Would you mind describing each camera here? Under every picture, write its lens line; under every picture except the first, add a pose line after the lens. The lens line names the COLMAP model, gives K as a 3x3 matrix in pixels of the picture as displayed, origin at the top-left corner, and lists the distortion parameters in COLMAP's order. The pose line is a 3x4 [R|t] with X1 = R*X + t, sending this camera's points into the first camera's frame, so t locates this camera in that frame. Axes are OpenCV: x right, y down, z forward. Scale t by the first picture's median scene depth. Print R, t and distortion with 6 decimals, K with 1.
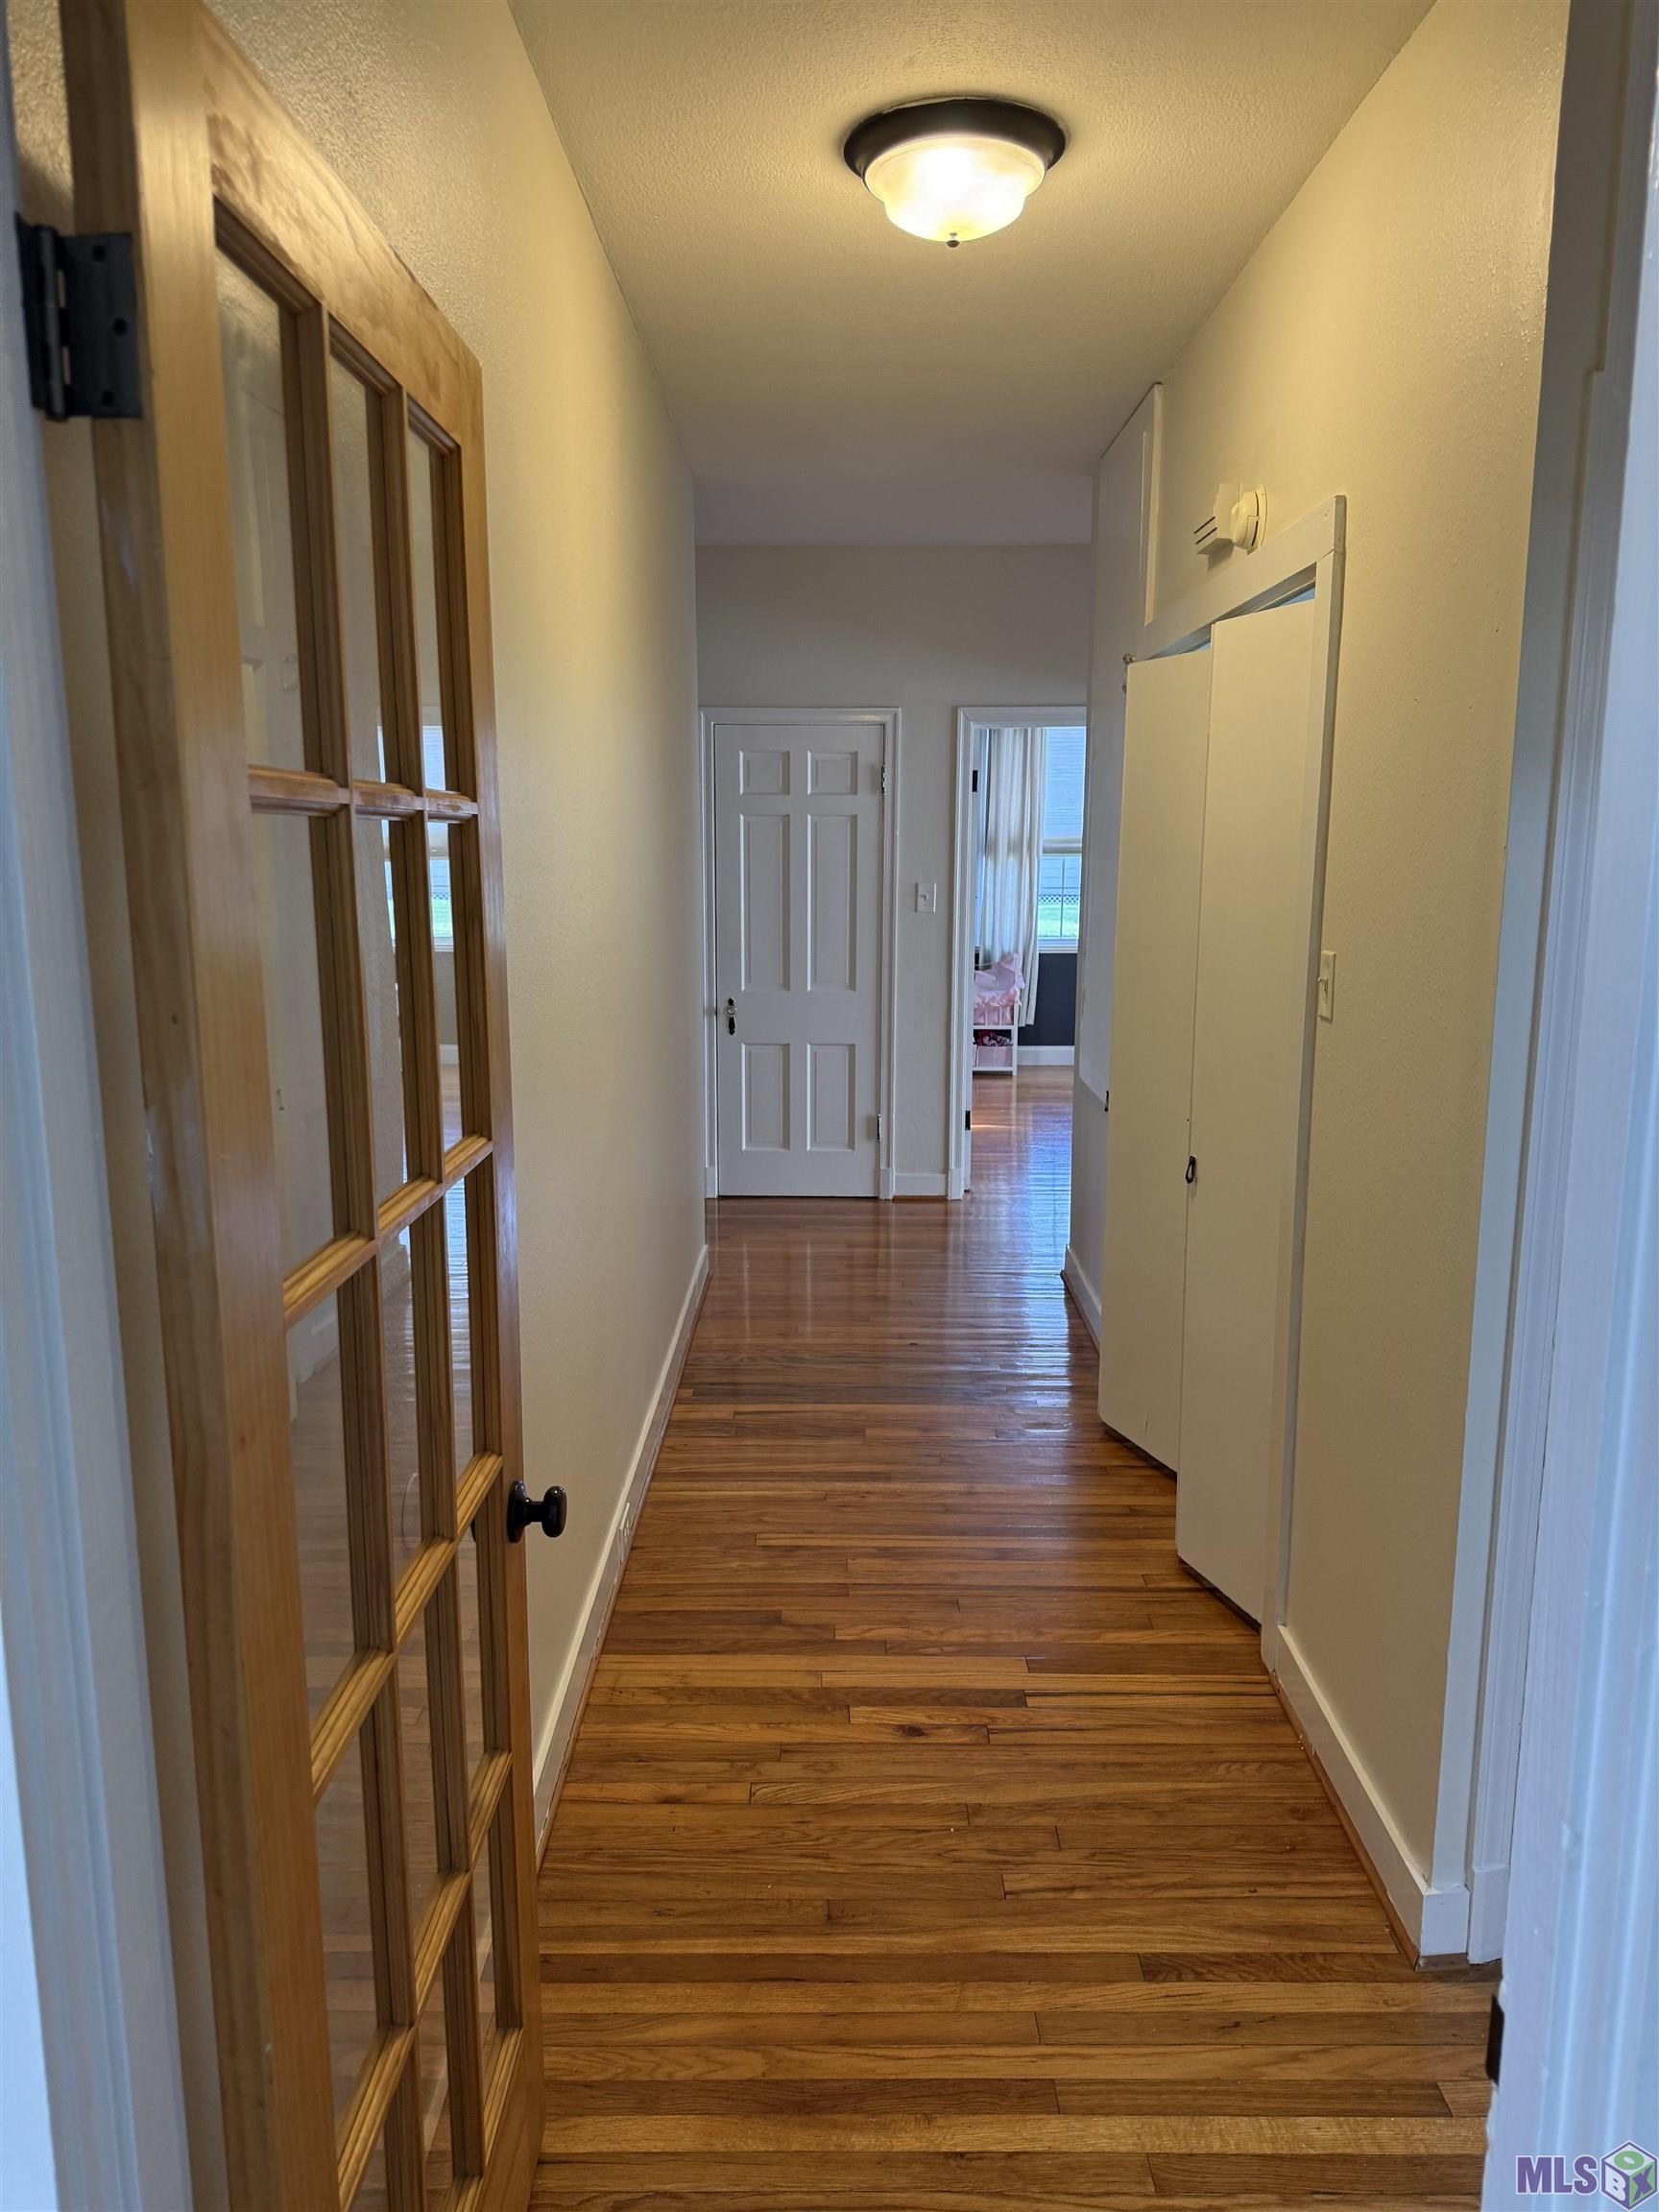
lens RADIAL K [[1542.4, 0, 832.0], [0, 1542.4, 1106.5], [0, 0, 1]] dist [0.002209, -0.000302]
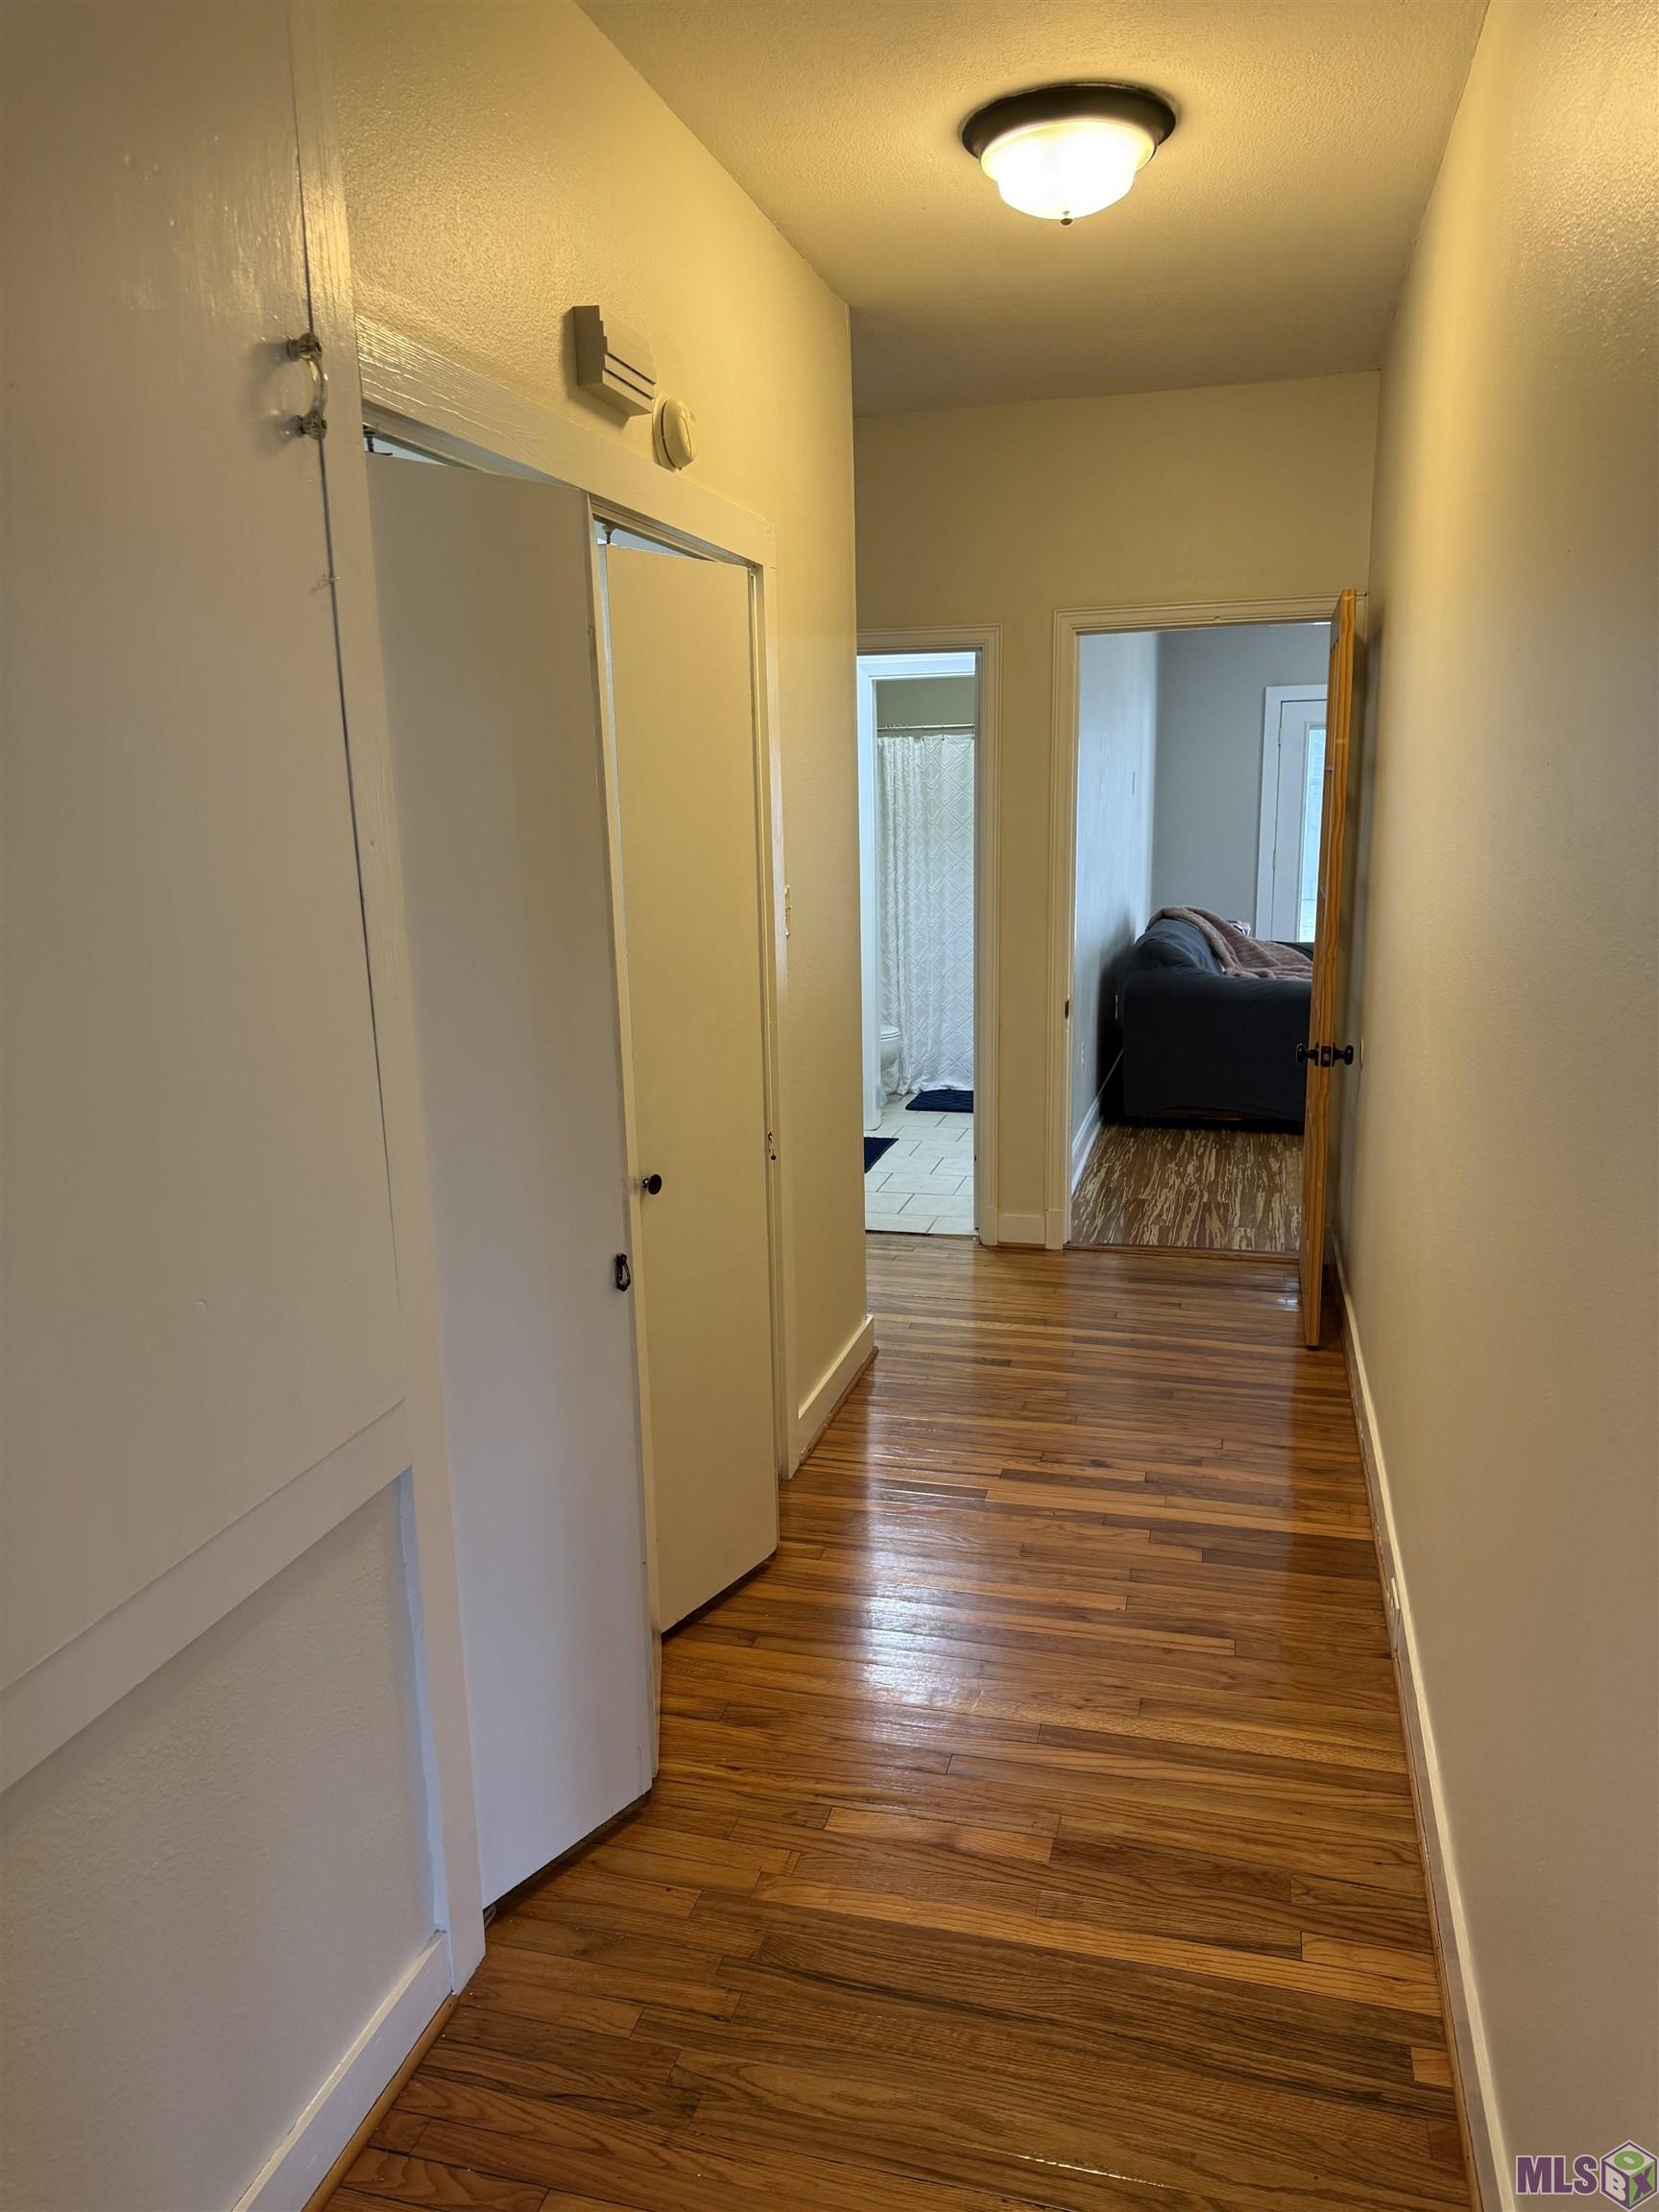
lens RADIAL K [[1542.4, 0, 827.9], [0, 1542.4, 1105.6], [0, 0, 1]] dist [0.002209, -0.000302]
pose [[-0.967082, -0.037640, 0.251666, -0.043161], [0.061637, 0.924899, 0.375183, -0.372101], [-0.246887, 0.378345, -0.892133, 2.029927]]
